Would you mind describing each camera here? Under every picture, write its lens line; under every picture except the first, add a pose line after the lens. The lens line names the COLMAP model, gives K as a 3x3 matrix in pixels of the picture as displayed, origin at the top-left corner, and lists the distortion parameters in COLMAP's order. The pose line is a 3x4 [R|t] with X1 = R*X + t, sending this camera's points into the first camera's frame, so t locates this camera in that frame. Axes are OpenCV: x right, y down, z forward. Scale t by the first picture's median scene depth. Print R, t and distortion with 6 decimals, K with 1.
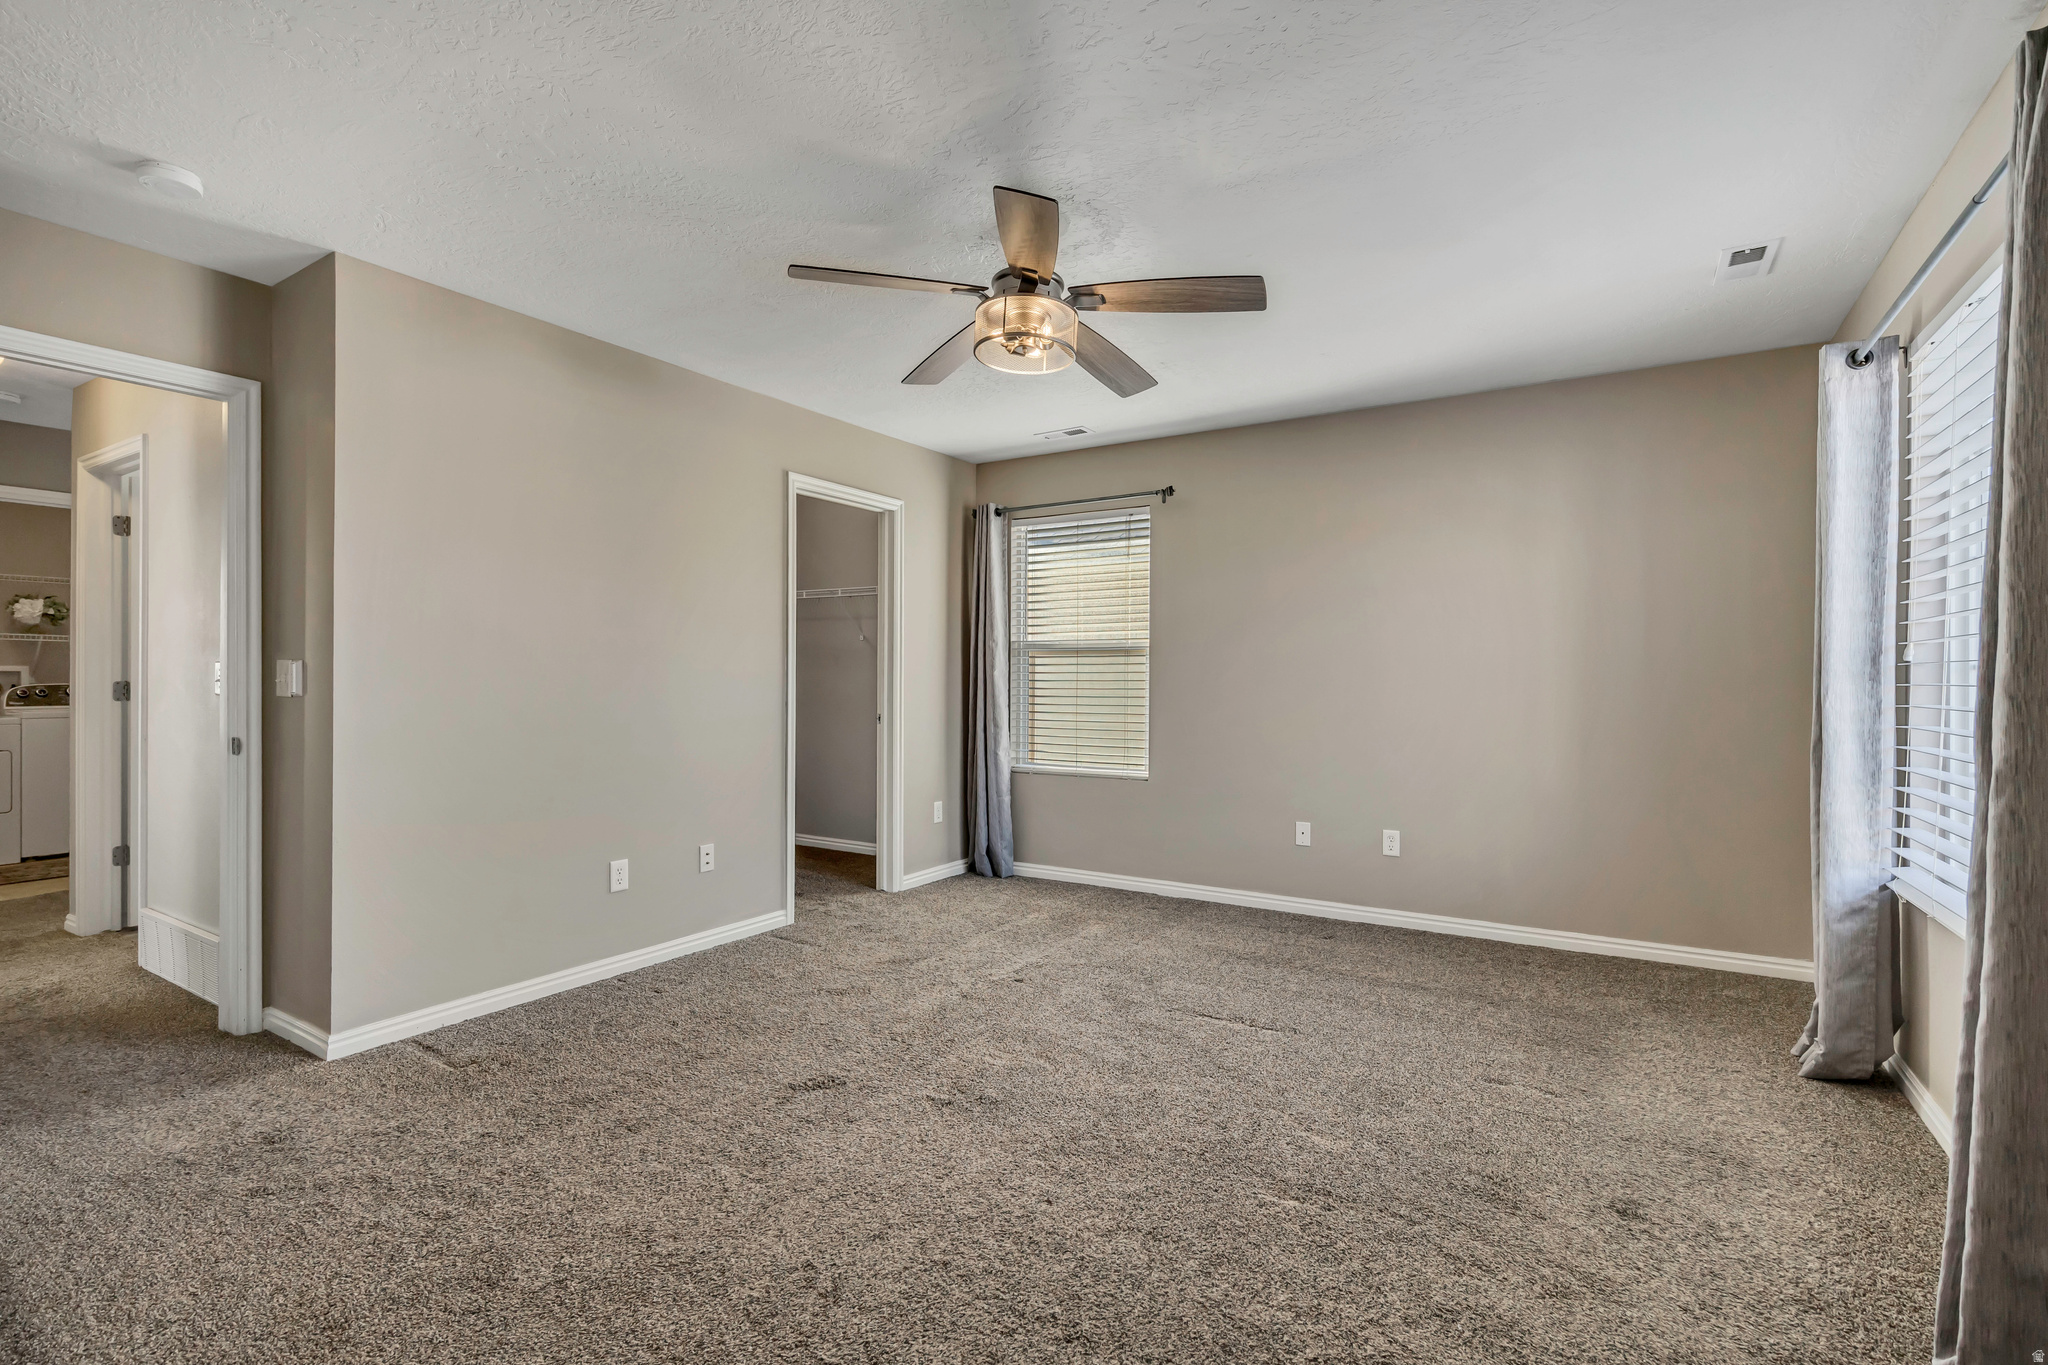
lens RADIAL K [[918.9, 0, 1021.9], [0, 918.9, 680.1], [0, 0, 1]] dist [-0.001829, 0.000078]
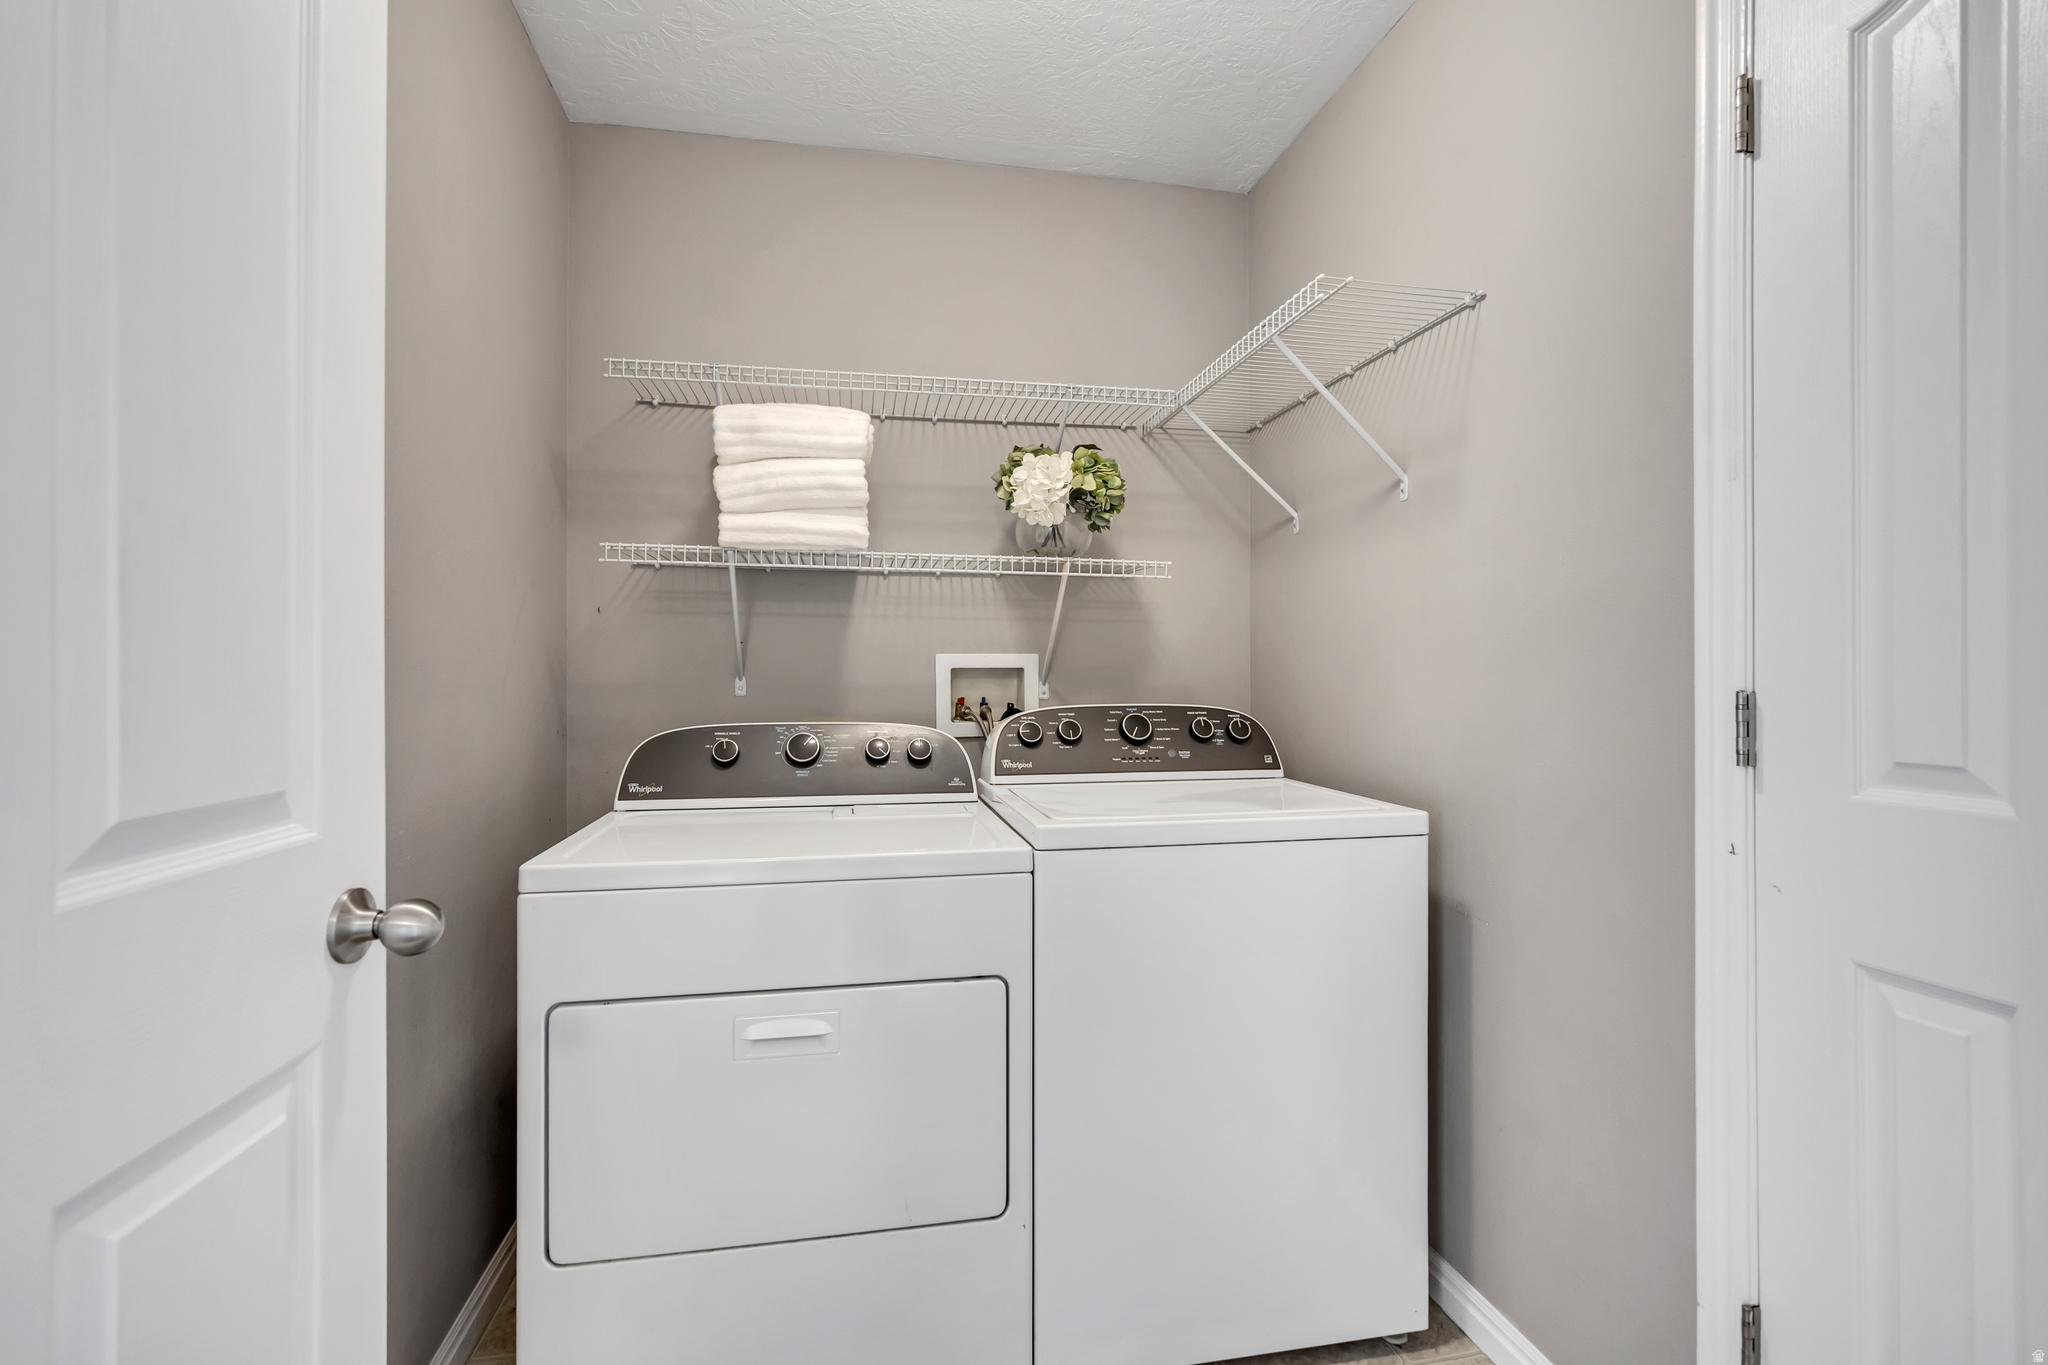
lens RADIAL K [[918.9, 0, 1023.5], [0, 918.9, 684.1], [0, 0, 1]] dist [-0.001829, 0.000078]
pose [[0.680963, -0.003390, -0.732310, -0.836503], [-0.002476, 0.999973, -0.006931, -0.000761], [0.732314, 0.006533, 0.680936, 0.761942]]
